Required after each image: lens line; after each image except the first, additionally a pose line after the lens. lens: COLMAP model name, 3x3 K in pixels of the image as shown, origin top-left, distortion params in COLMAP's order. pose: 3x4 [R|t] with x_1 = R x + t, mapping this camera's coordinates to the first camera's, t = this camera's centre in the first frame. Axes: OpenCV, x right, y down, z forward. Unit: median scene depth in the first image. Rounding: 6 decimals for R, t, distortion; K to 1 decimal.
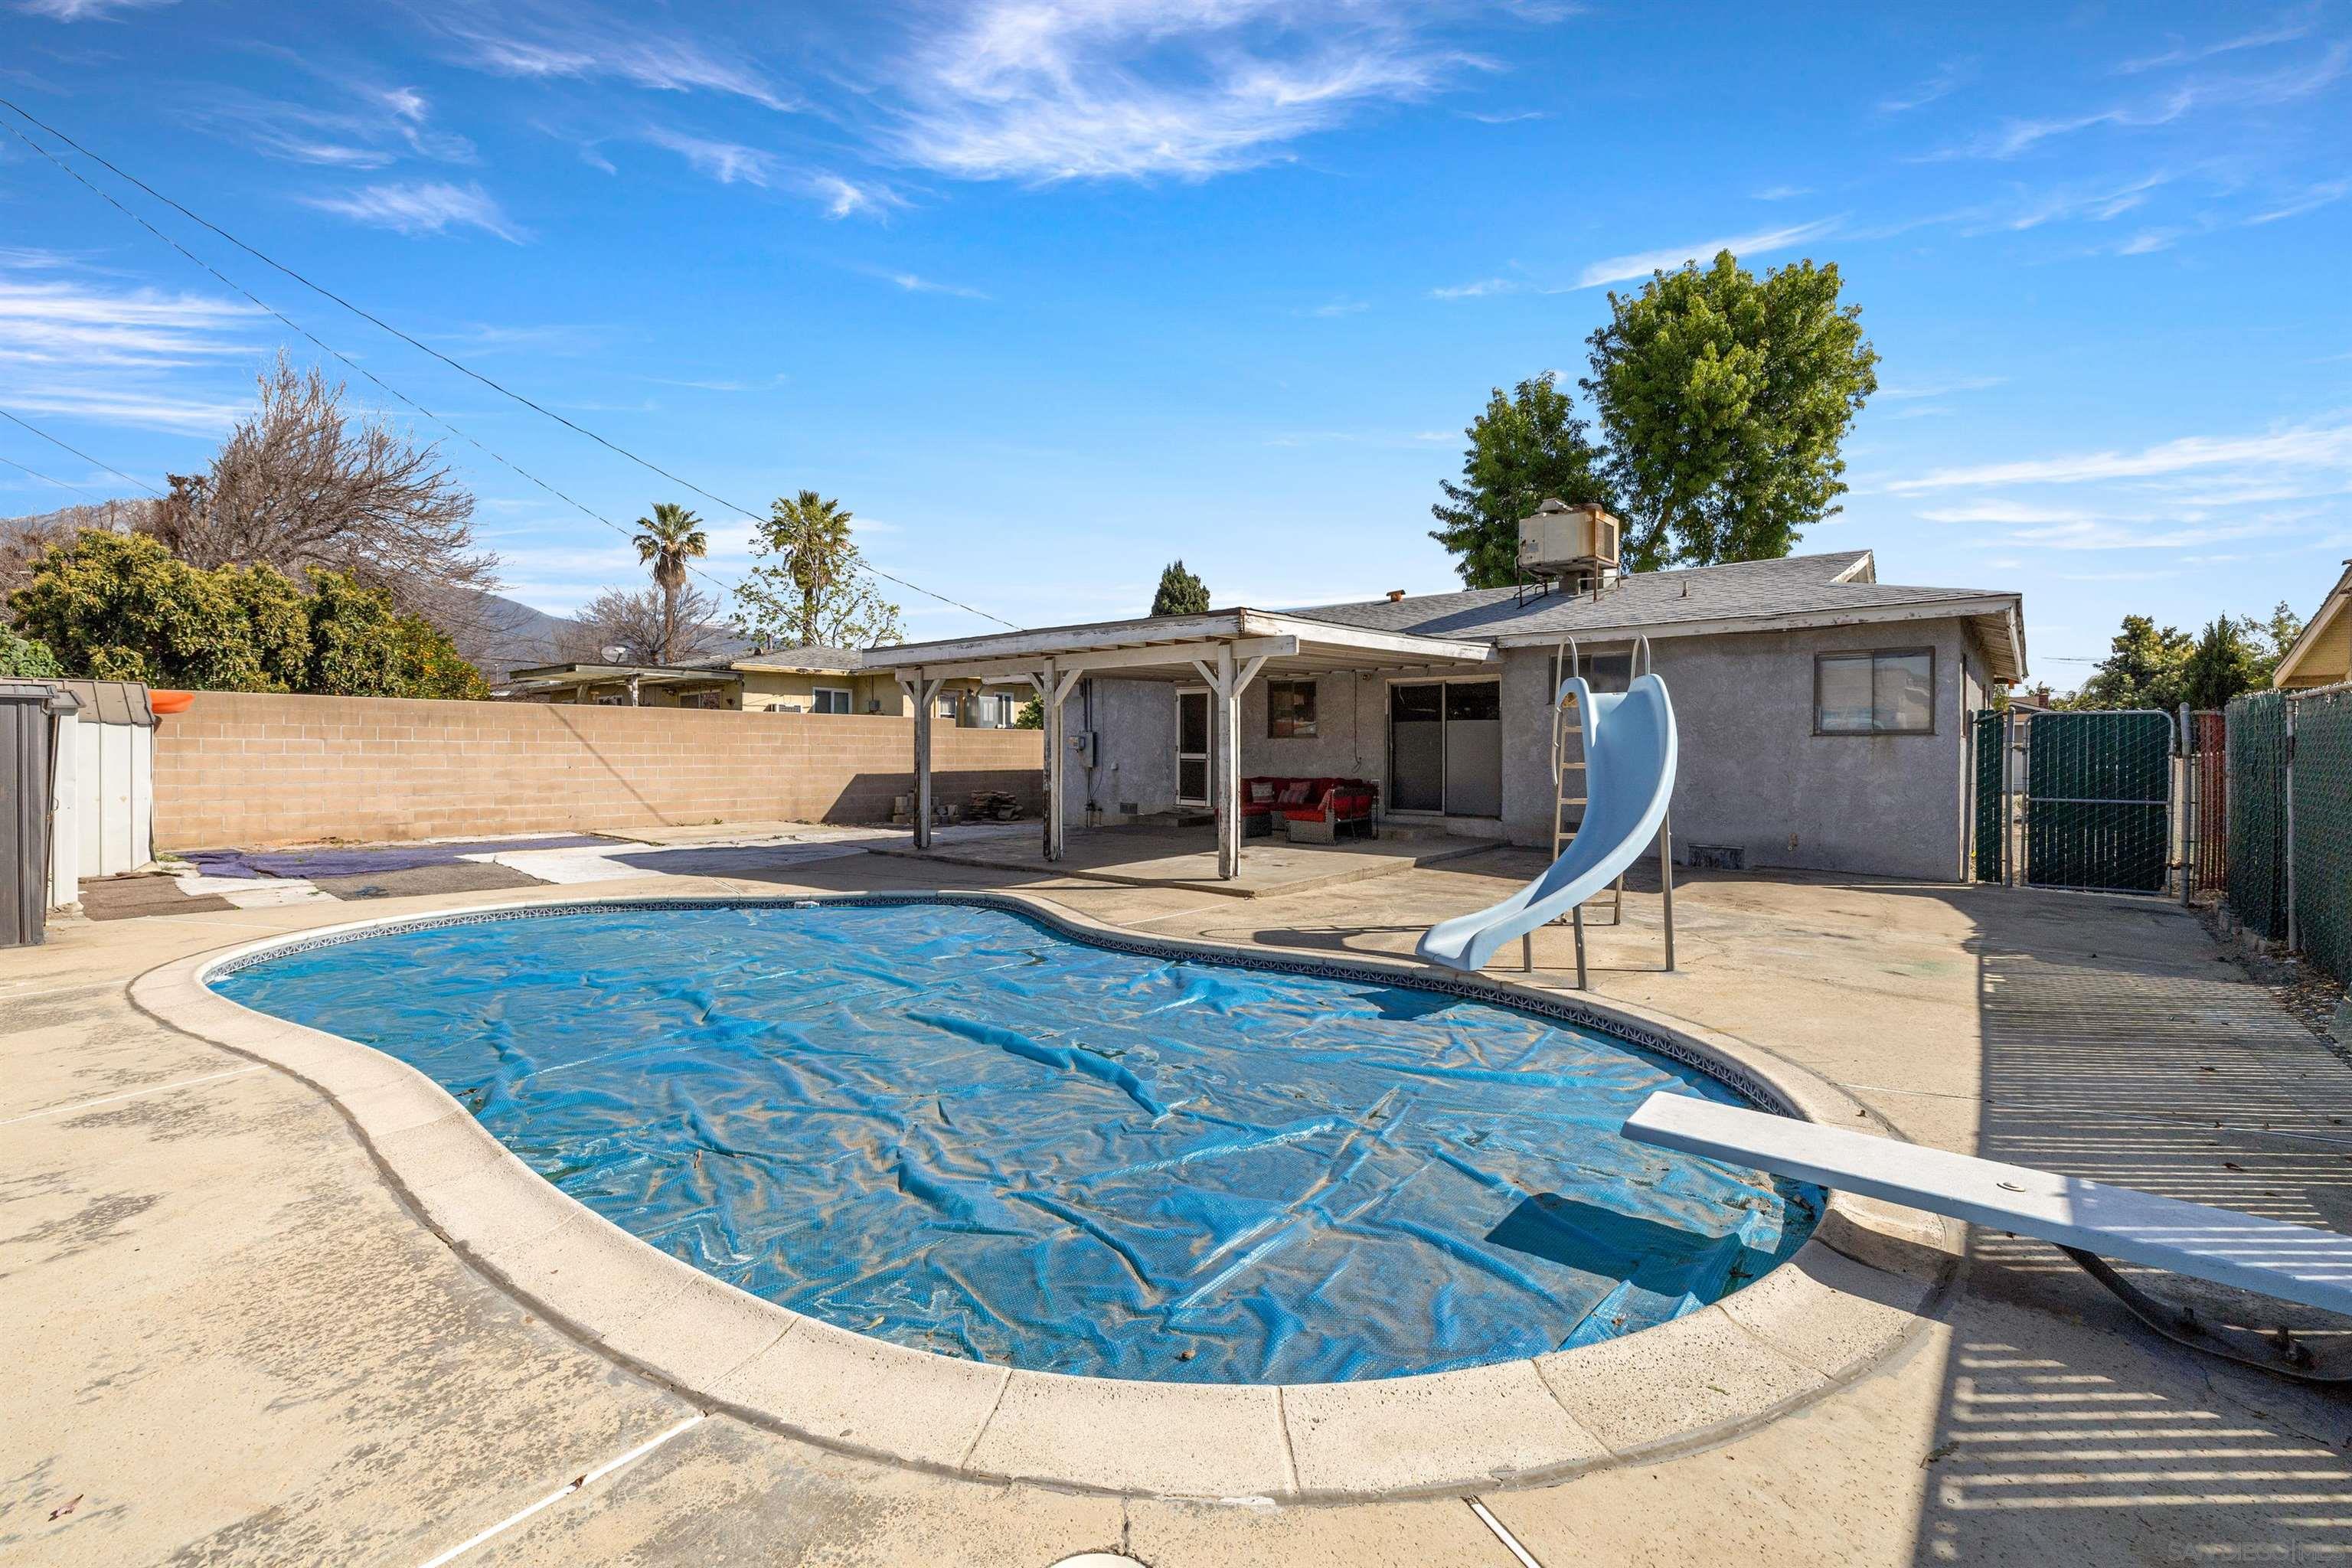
lens RADIAL K [[1000.2, 0, 1180.1], [0, 1000.2, 764.4], [0, 0, 1]] dist [-0.000538, -0.000141]
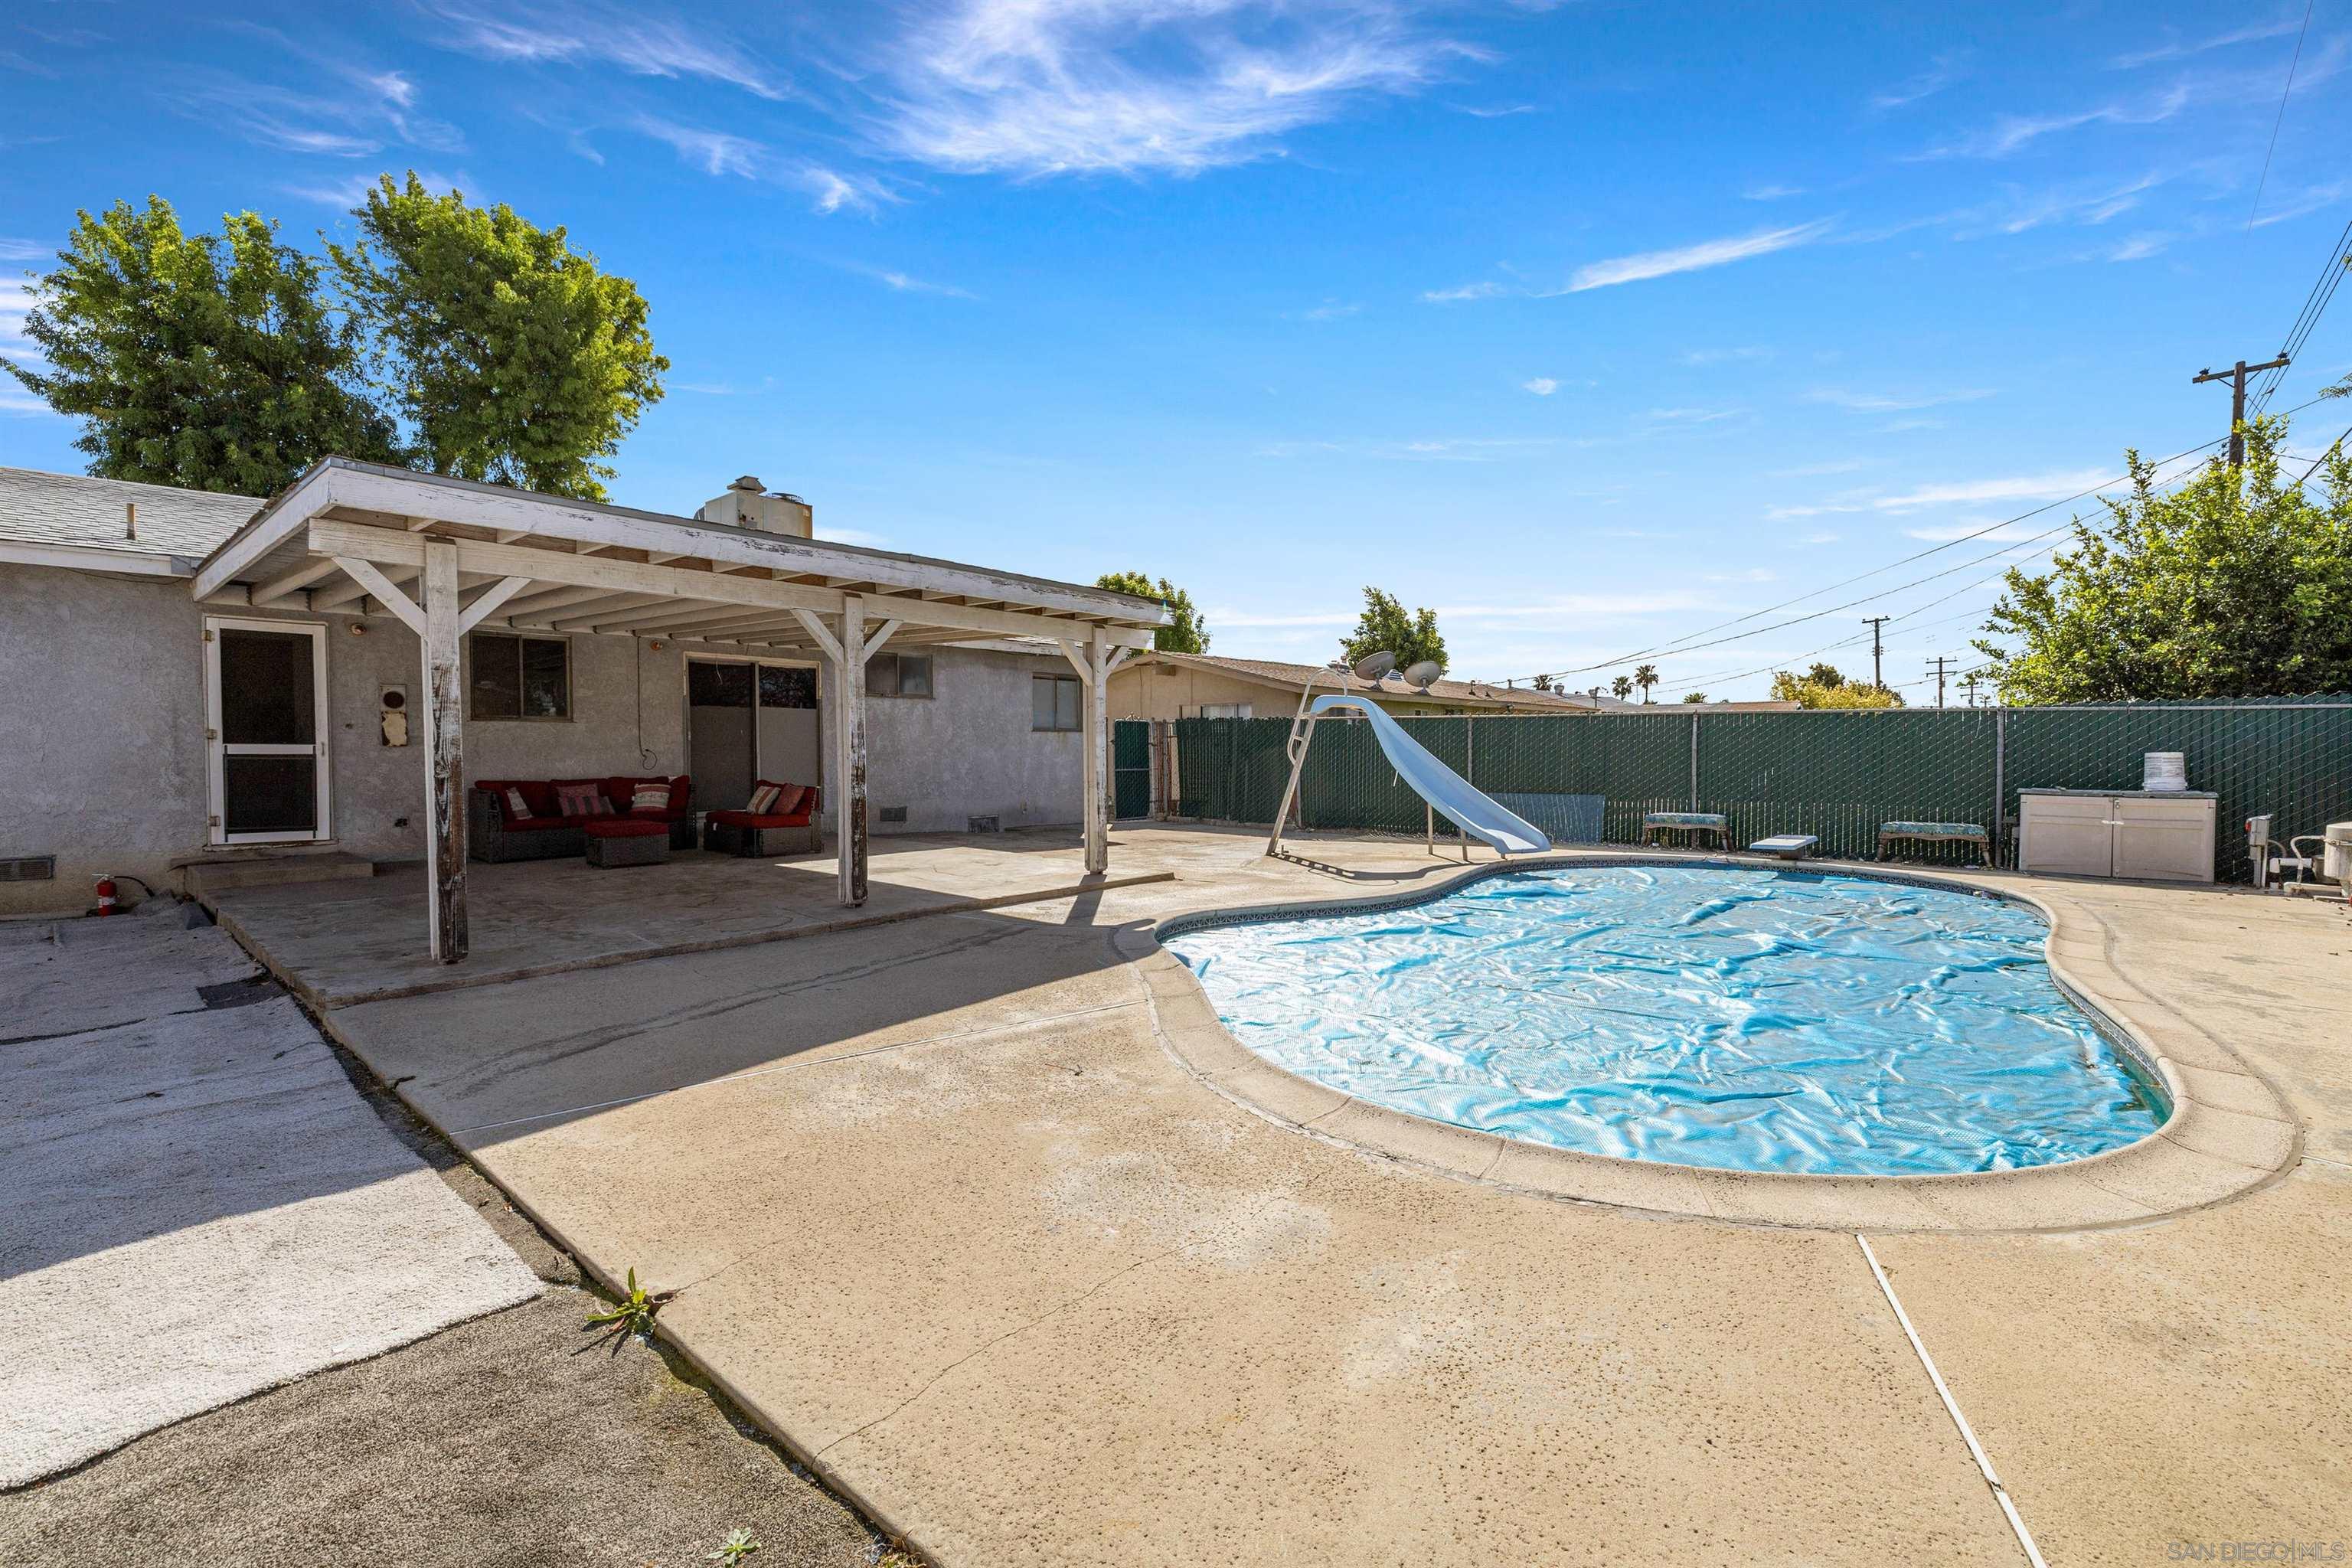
lens RADIAL K [[1000.2, 0, 1180.1], [0, 1000.2, 764.4], [0, 0, 1]] dist [-0.000538, -0.000141]
pose [[0.013777, -0.018995, 0.999725, -0.603449], [0.013652, 0.999730, 0.018807, -0.004016], [-0.999812, 0.013389, 0.014032, 0.604681]]
